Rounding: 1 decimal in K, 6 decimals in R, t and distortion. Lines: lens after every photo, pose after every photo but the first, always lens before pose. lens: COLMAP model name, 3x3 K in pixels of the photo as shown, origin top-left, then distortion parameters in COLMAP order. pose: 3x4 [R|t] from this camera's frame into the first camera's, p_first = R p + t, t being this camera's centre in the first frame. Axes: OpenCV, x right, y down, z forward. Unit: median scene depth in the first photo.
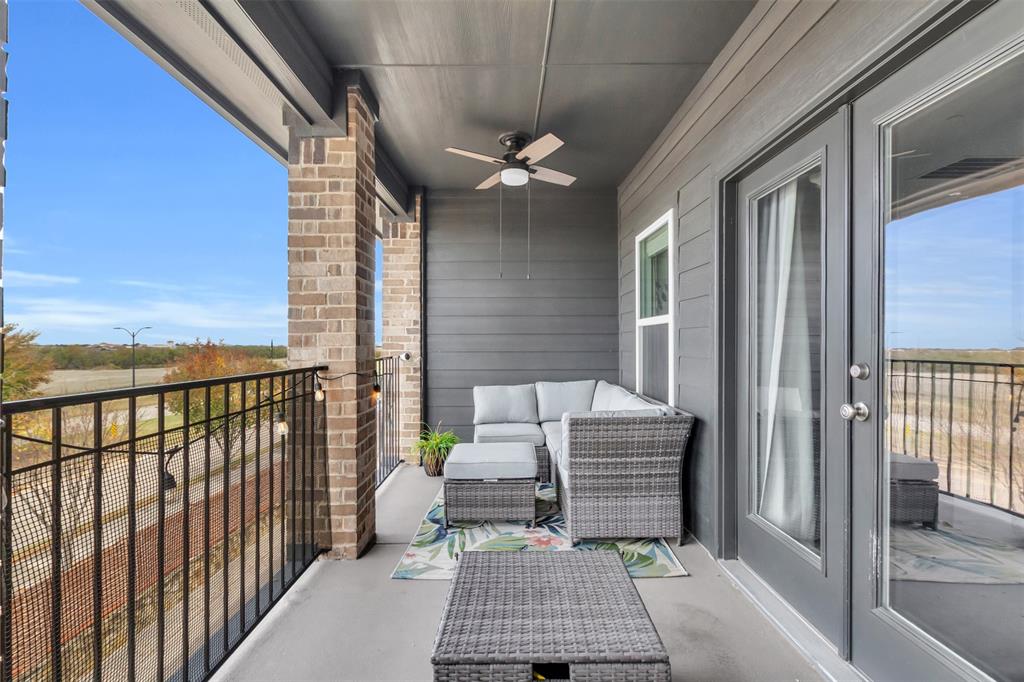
lens RADIAL K [[473.1, 0, 512.2], [0, 473.1, 342.1], [0, 0, 1]] dist [0.005219, -0.001103]
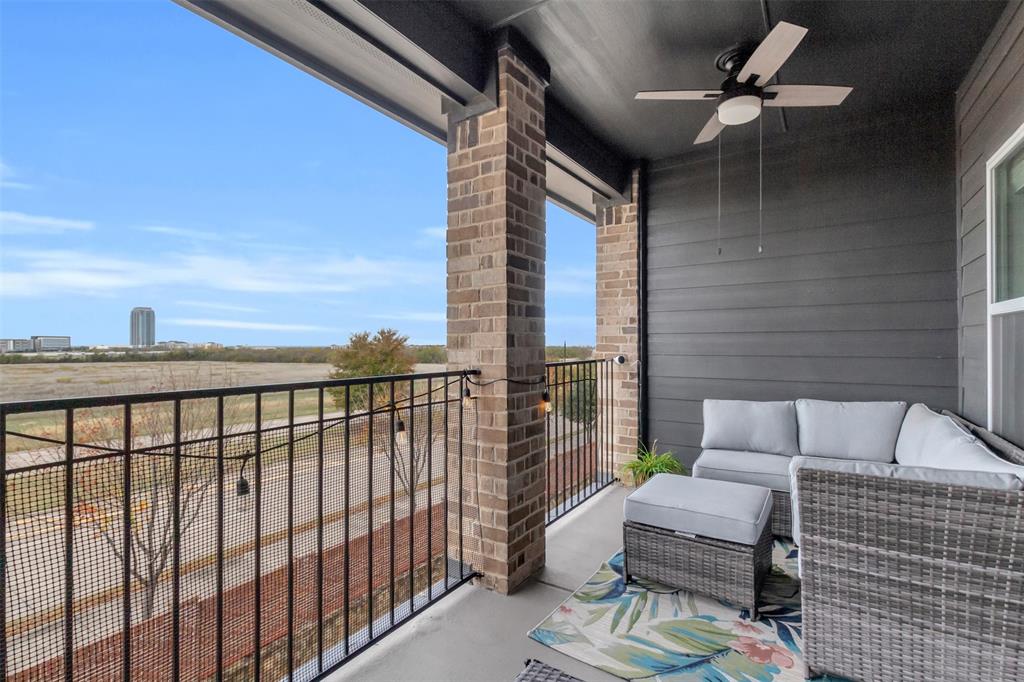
lens RADIAL K [[473.1, 0, 509.4], [0, 473.1, 343.3], [0, 0, 1]] dist [0.005219, -0.001103]
pose [[0.827749, -0.000880, -0.561098, 0.148709], [0.001038, 0.999999, -0.000037, 0.000344], [0.561098, -0.000551, 0.827749, 0.272101]]
